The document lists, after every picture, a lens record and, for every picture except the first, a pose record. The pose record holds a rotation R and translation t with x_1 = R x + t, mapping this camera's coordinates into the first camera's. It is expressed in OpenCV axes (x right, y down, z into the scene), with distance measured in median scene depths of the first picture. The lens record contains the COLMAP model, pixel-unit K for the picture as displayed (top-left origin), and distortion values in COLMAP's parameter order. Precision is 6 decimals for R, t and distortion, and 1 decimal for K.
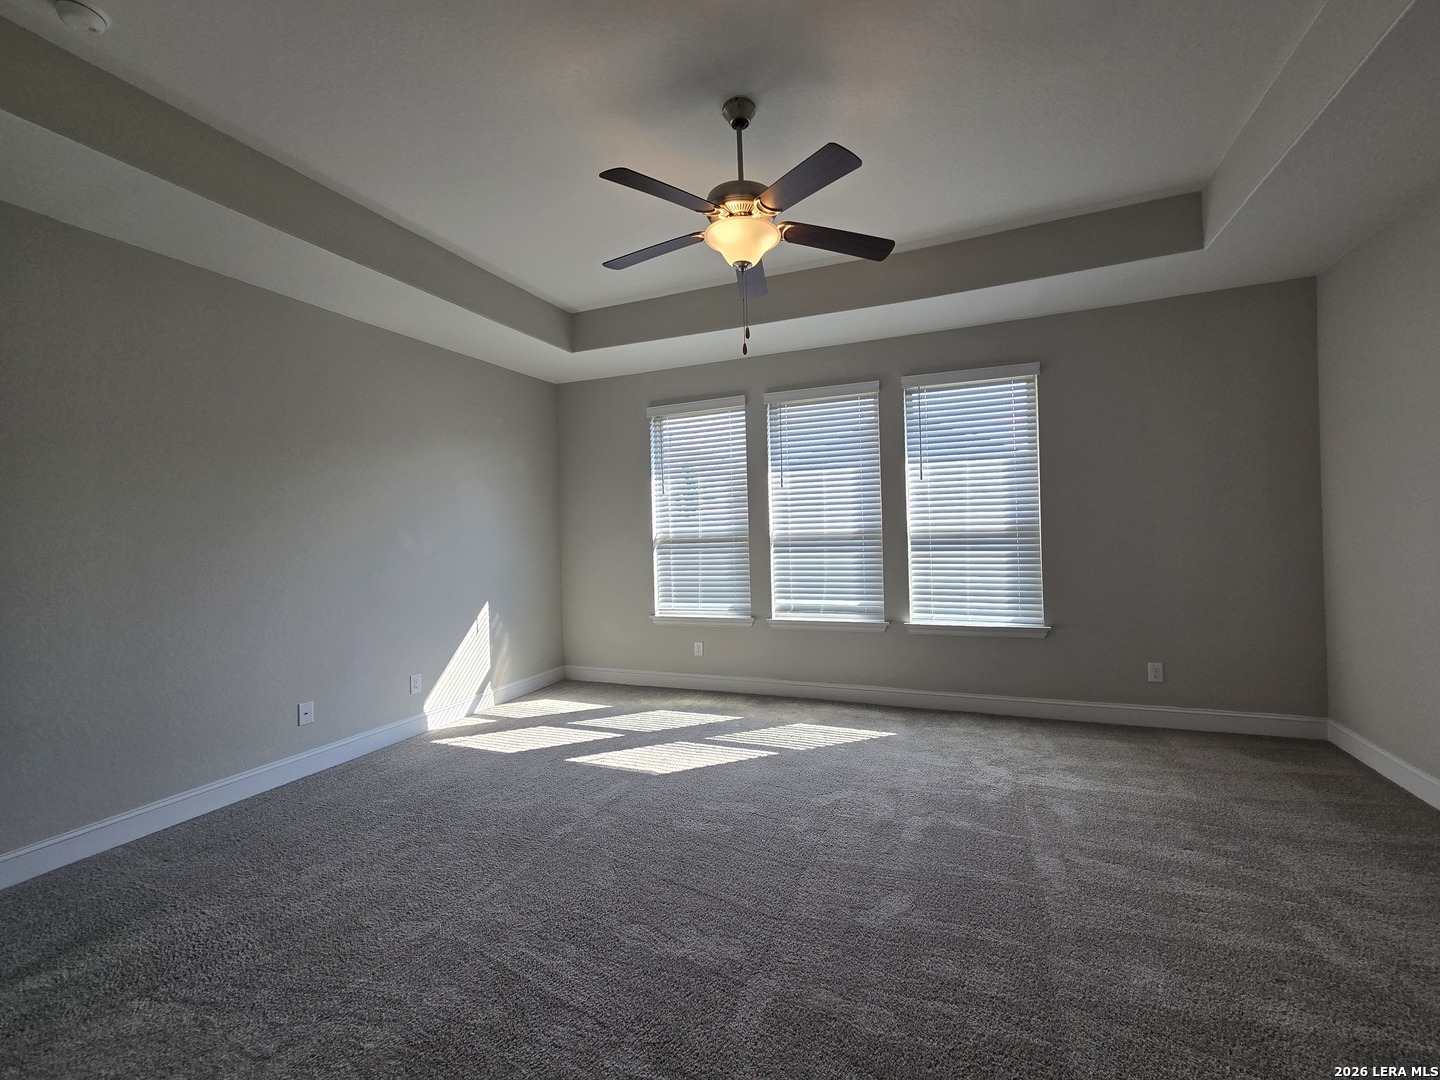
lens RADIAL K [[614.6, 0, 735.1], [0, 614.6, 518.6], [0, 0, 1]] dist [-0.001719, -0.000031]
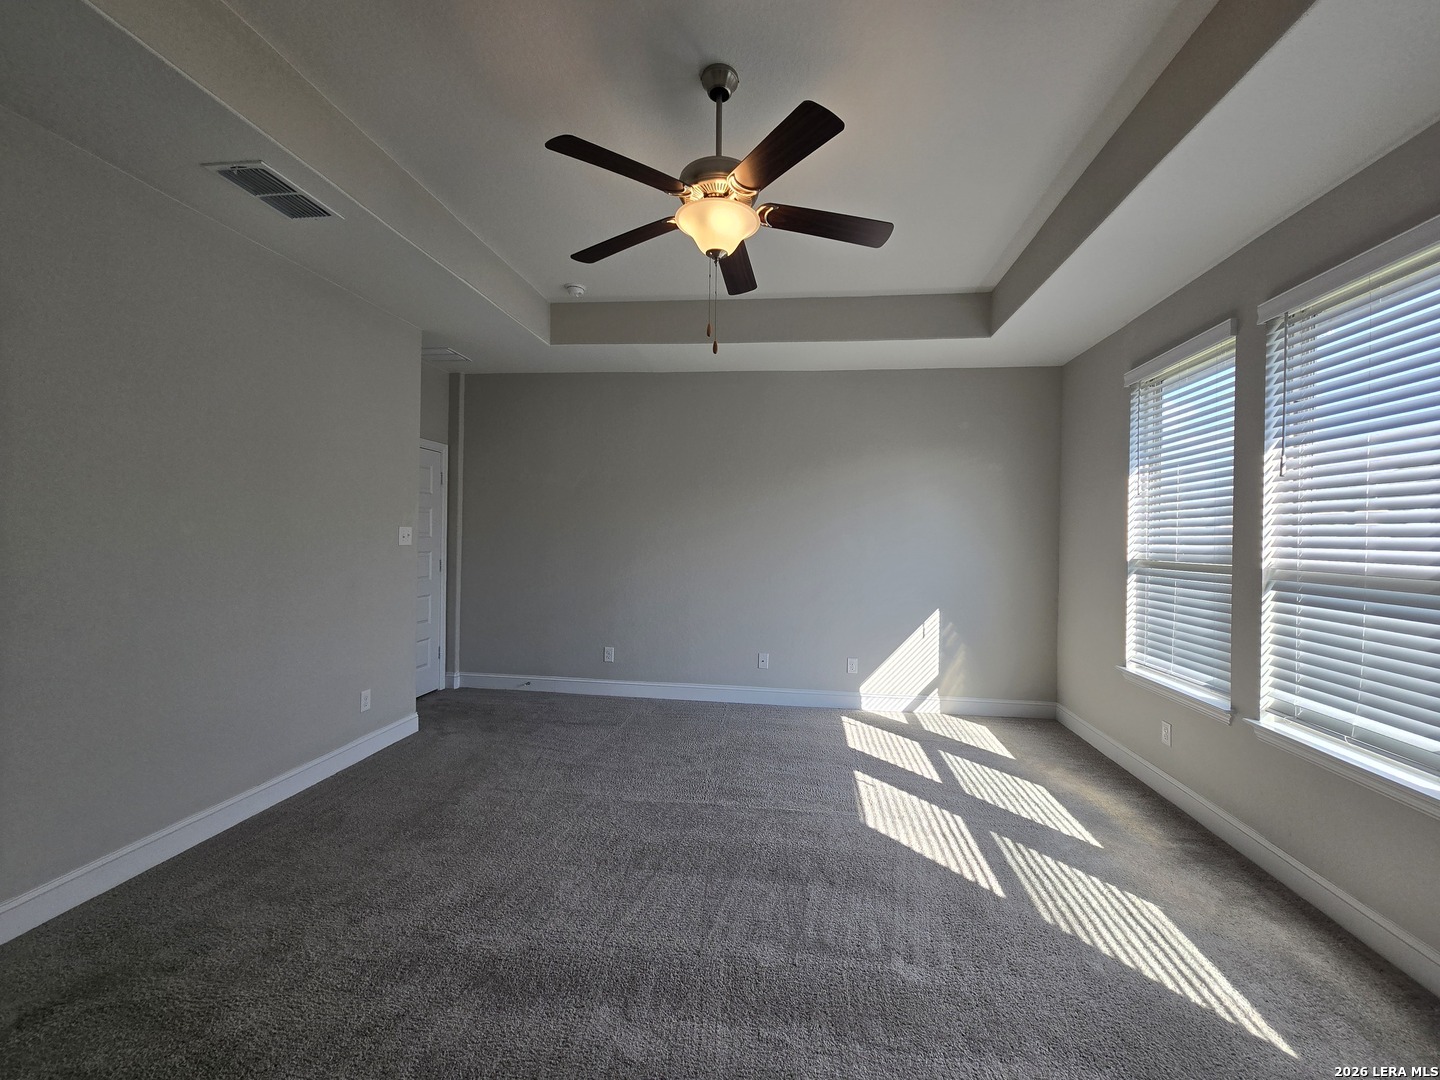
lens RADIAL K [[593.1, 0, 722.3], [0, 593.1, 529.9], [0, 0, 1]] dist [-0.000064, 0.000725]
pose [[0.237222, 0.023572, -0.971169, 0.497005], [-0.001464, 0.999713, 0.023907, -0.018376], [0.971454, -0.004250, 0.237189, 0.463997]]
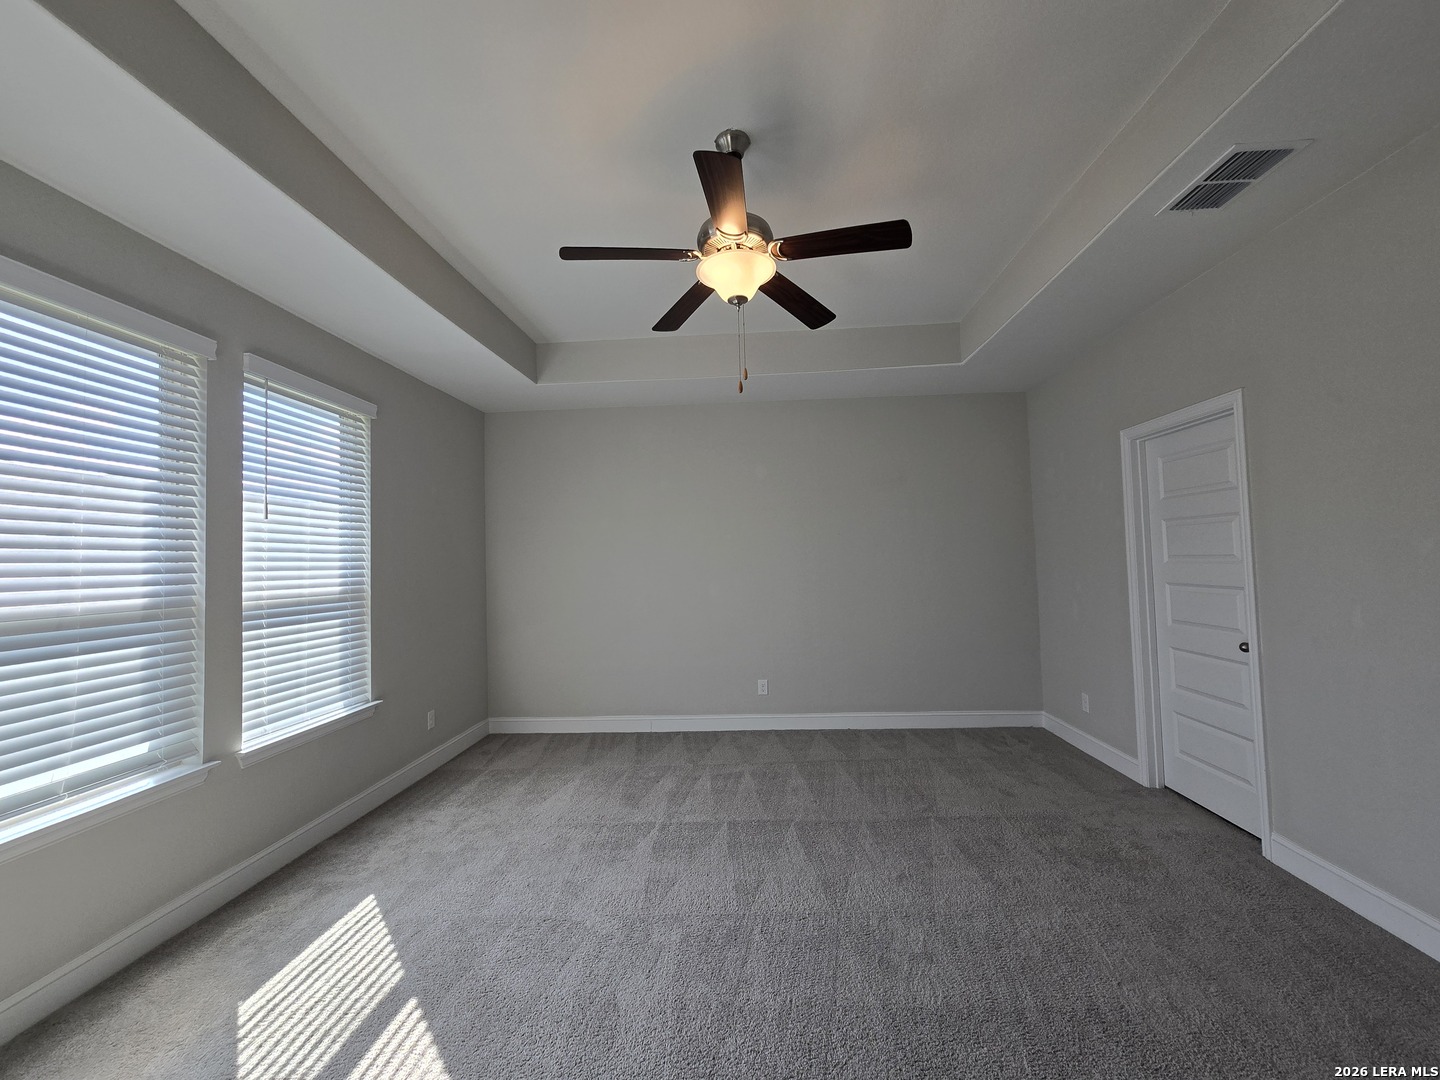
lens RADIAL K [[596.5, 0, 720.0], [0, 596.5, 540.0], [0, 0, 1]] dist [0.000685, 0.000356]
pose [[-0.300819, 0.078453, 0.950449, -0.445775], [0.044884, 0.996671, -0.068063, 0.023867], [-0.952624, 0.022186, -0.303339, 0.738040]]
